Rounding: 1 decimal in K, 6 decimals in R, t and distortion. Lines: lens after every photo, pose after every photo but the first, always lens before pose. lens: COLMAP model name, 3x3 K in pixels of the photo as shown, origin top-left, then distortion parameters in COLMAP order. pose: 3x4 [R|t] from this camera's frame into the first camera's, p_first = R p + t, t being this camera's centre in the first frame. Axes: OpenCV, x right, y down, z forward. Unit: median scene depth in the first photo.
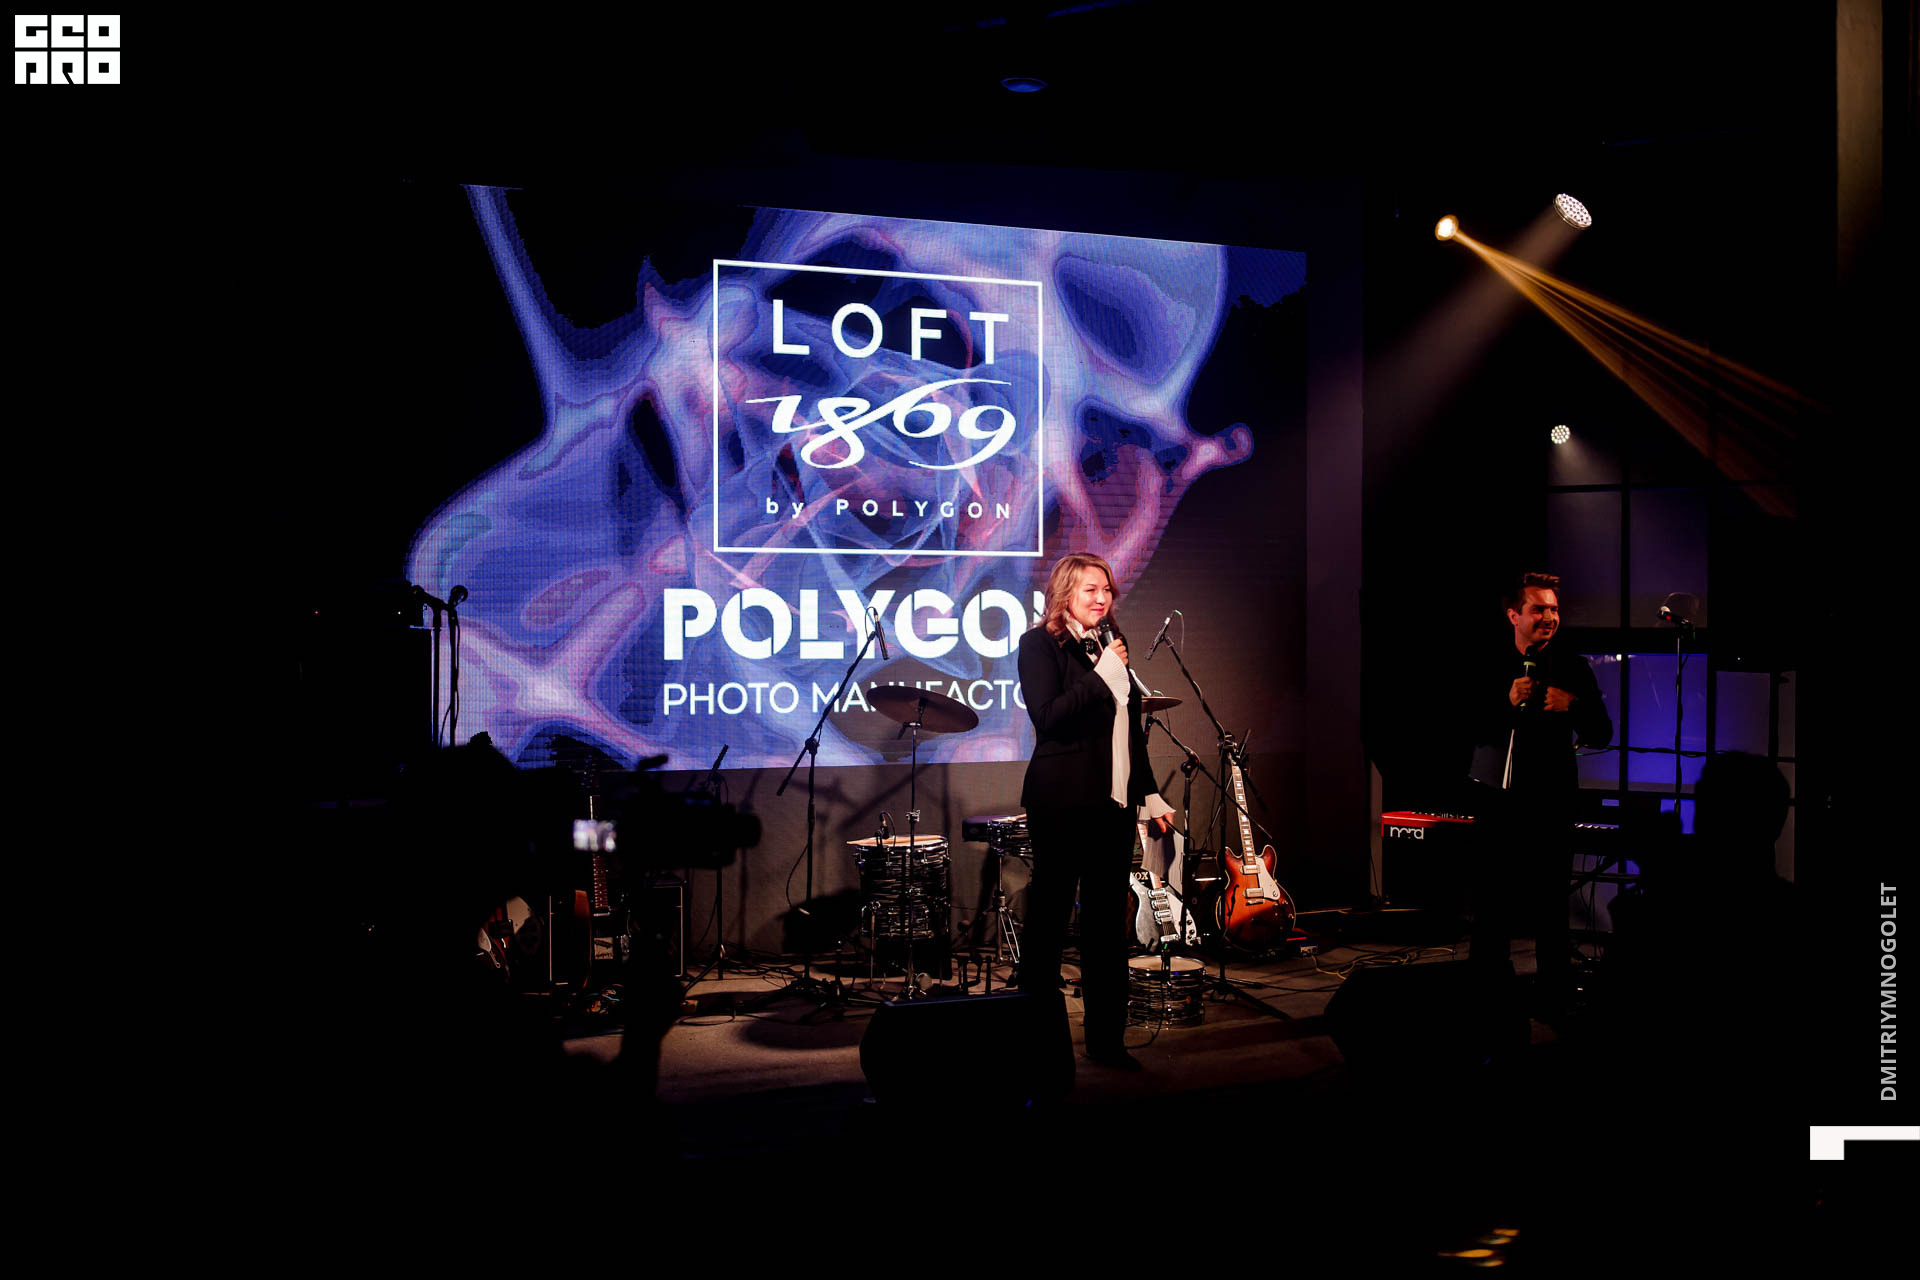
lens RADIAL K [[1884.9, 0, 951.8], [0, 1884.9, 658.4], [0, 0, 1]] dist [-0.061708, -0.000791]
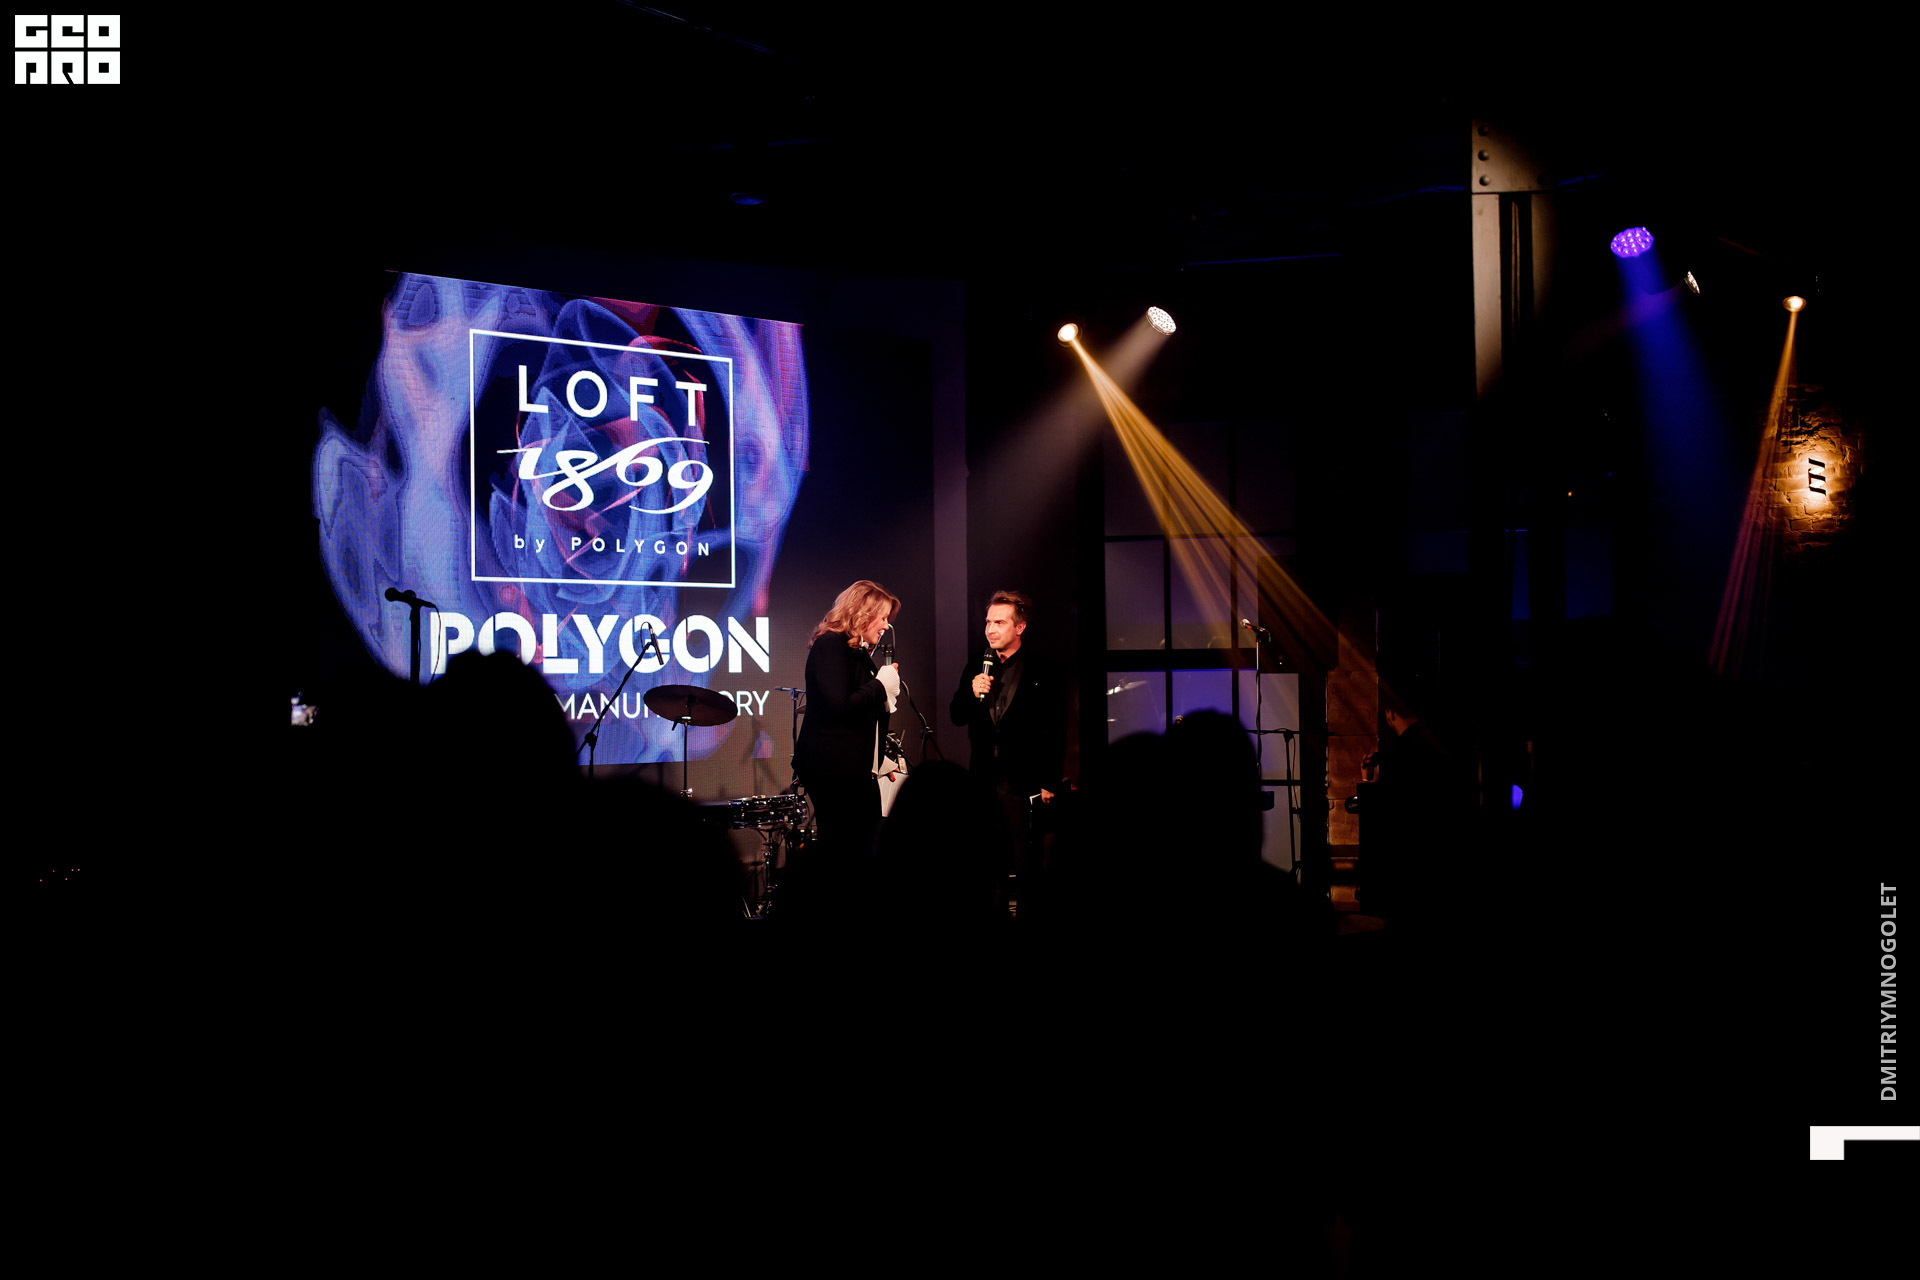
lens RADIAL K [[1884.9, 0, 951.8], [0, 1884.9, 658.4], [0, 0, 1]] dist [-0.061708, -0.000791]
pose [[0.950743, -0.007856, 0.309882, -0.197702], [0.019319, 0.999237, -0.033941, 0.034799], [-0.309379, 0.038256, 0.950169, -0.178365]]
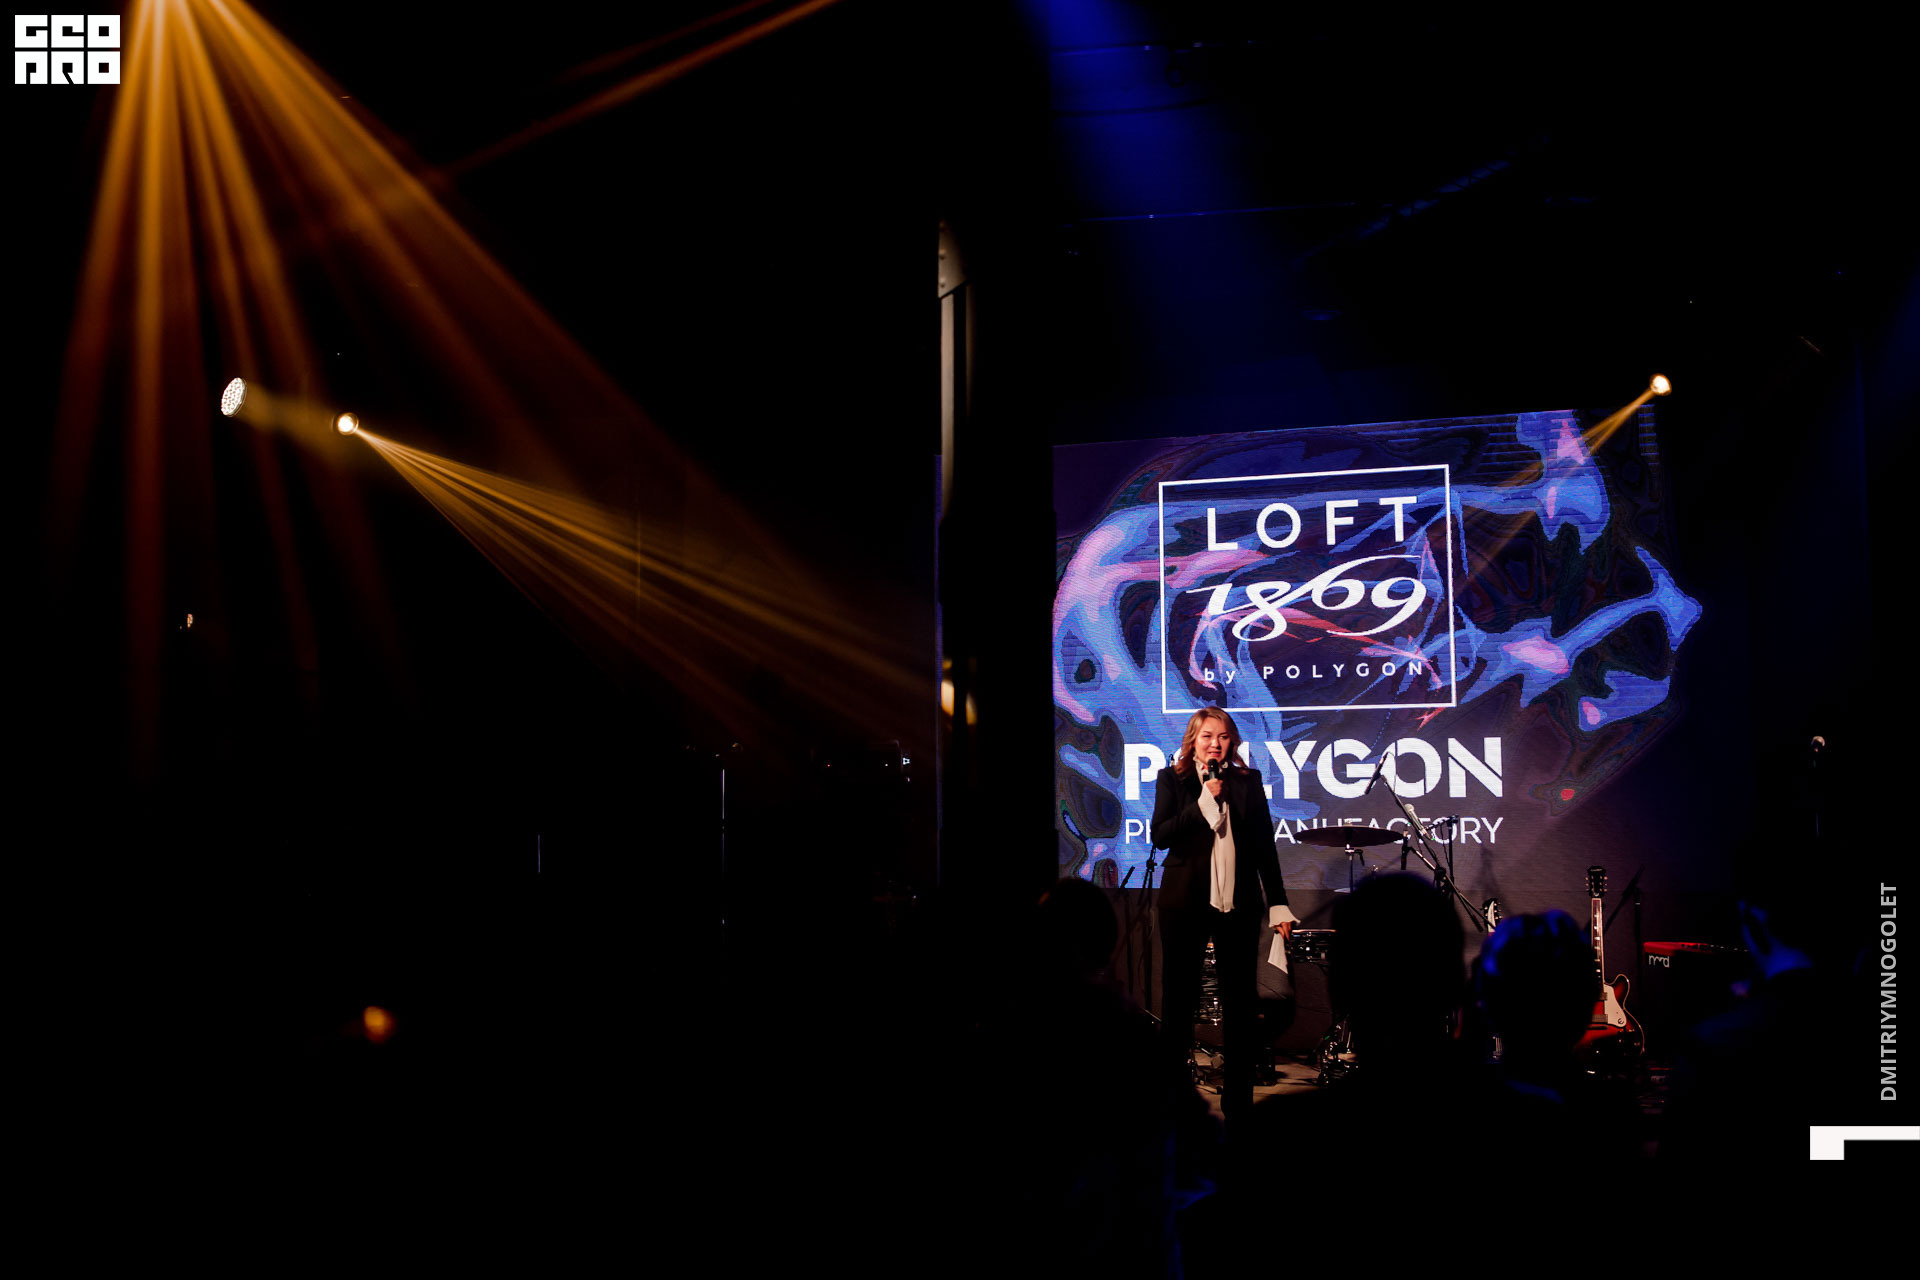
lens RADIAL K [[1884.9, 0, 951.8], [0, 1884.9, 658.4], [0, 0, 1]] dist [-0.061708, -0.000791]
pose [[0.761084, -0.053175, -0.646470, 0.561824], [-0.004663, 0.996160, -0.087429, 0.016525], [0.648636, 0.069555, 0.757914, -0.041255]]
